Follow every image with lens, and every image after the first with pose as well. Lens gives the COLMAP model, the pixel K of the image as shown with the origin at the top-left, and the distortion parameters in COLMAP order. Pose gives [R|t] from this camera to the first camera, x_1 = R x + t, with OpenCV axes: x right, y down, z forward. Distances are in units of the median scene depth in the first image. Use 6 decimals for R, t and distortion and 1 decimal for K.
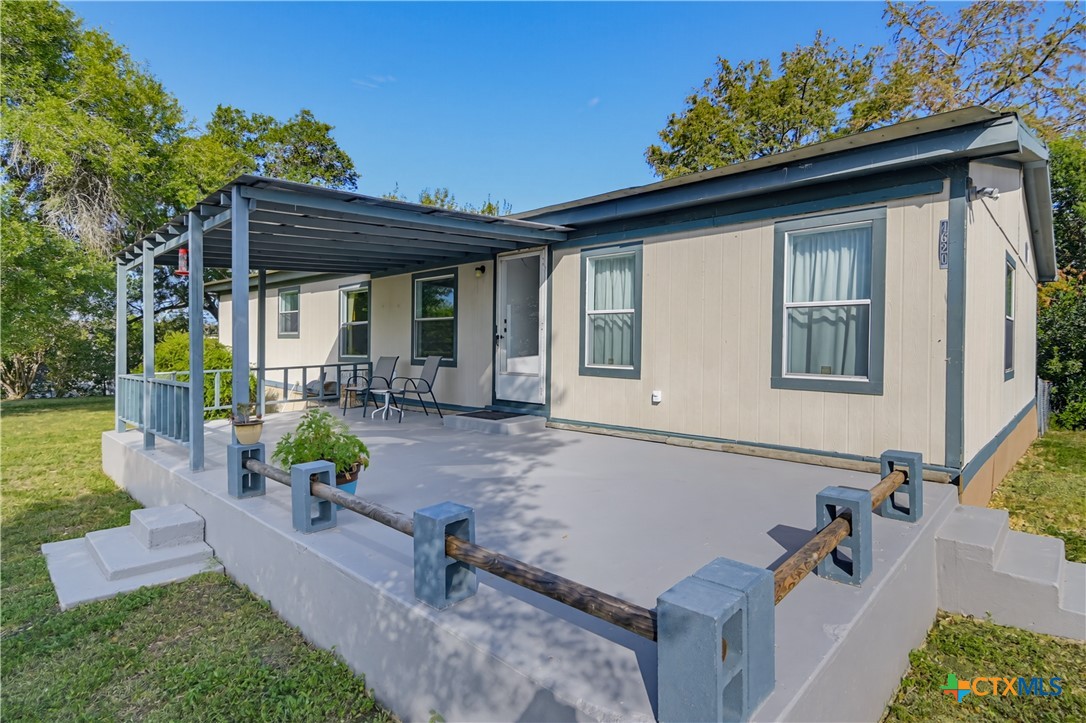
lens RADIAL K [[525.2, 0, 544.6], [0, 525.2, 356.0], [0, 0, 1]] dist [-0.000148, -0.000640]
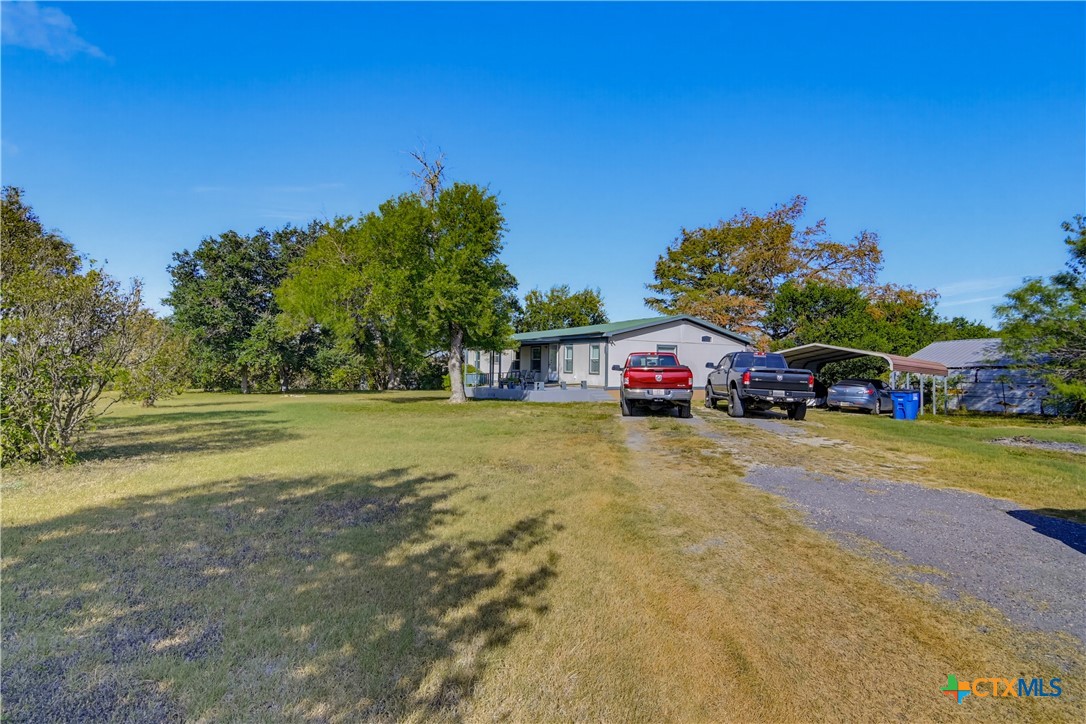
lens RADIAL K [[525.2, 0, 544.6], [0, 525.2, 356.5], [0, 0, 1]] dist [-0.000148, -0.000640]
pose [[0.955622, -0.011135, -0.294384, 1.188127], [-0.001228, 0.999126, -0.041778, 0.080748], [0.294592, 0.040285, 0.954774, -3.193456]]
